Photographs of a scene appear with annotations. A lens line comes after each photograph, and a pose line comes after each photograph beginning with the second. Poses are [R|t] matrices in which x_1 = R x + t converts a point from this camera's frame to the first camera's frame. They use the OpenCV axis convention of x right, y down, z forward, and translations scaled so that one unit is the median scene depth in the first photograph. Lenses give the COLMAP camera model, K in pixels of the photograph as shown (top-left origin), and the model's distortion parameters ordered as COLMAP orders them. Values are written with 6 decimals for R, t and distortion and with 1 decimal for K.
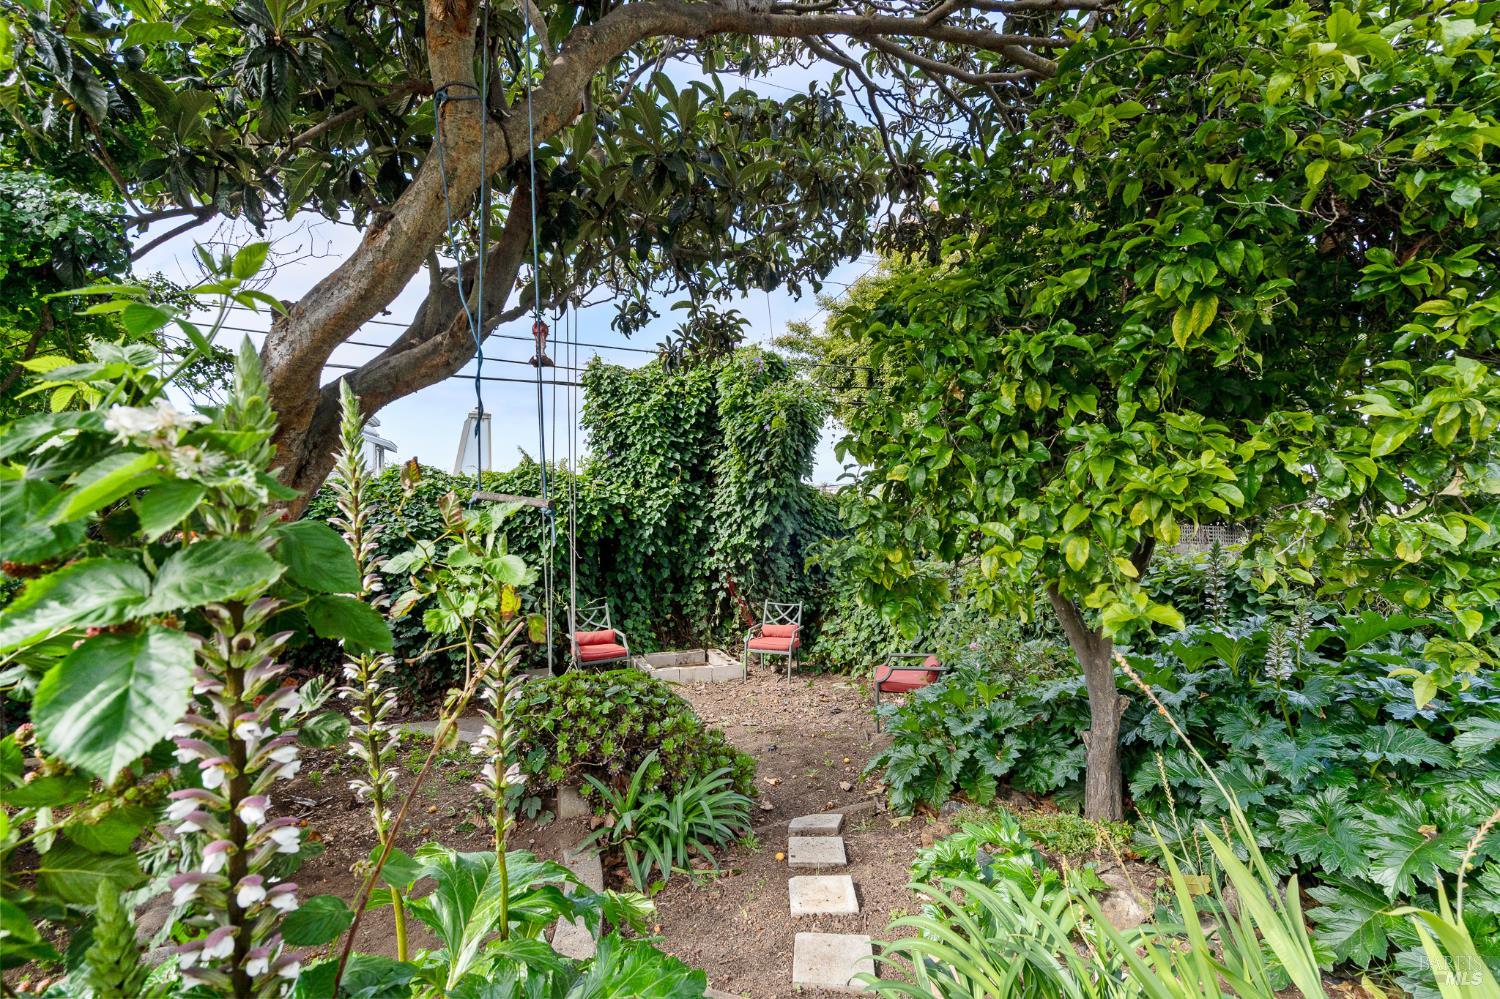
lens RADIAL K [[685.7, 0, 748.3], [0, 685.7, 503.6], [0, 0, 1]] dist [-0.000055, 0.000497]
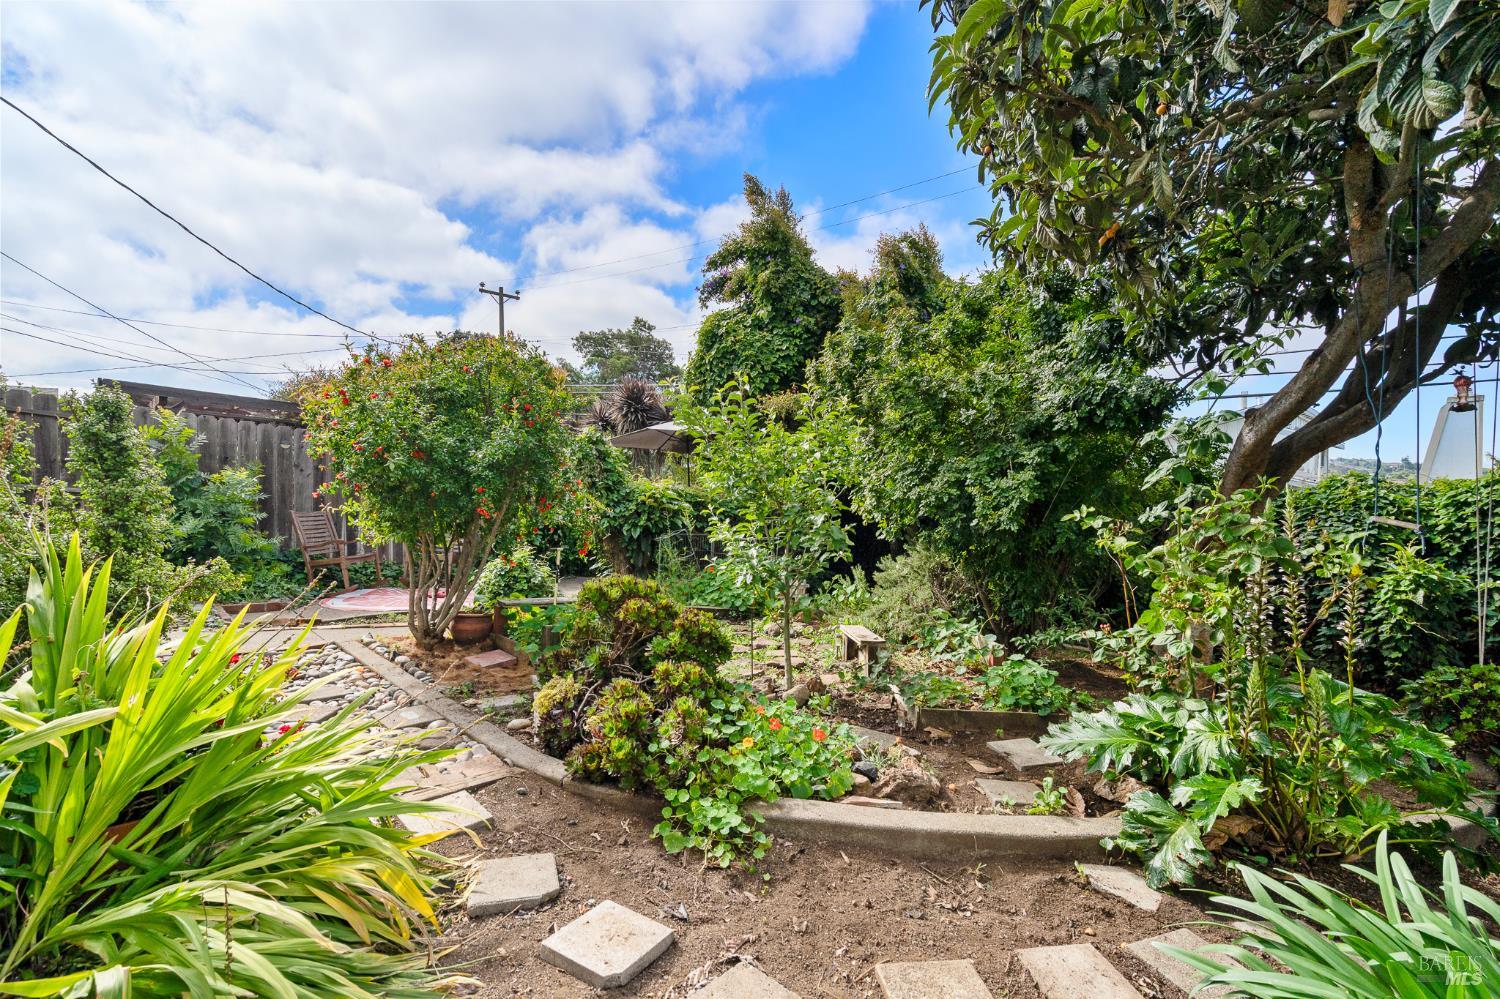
lens RADIAL K [[685.7, 0, 748.3], [0, 685.7, 503.6], [0, 0, 1]] dist [-0.000055, 0.000497]
pose [[0.368943, 0.026135, -0.929085, 0.380182], [-0.017023, 0.999627, 0.021360, -0.038955], [0.929296, 0.007935, 0.369250, -0.657285]]
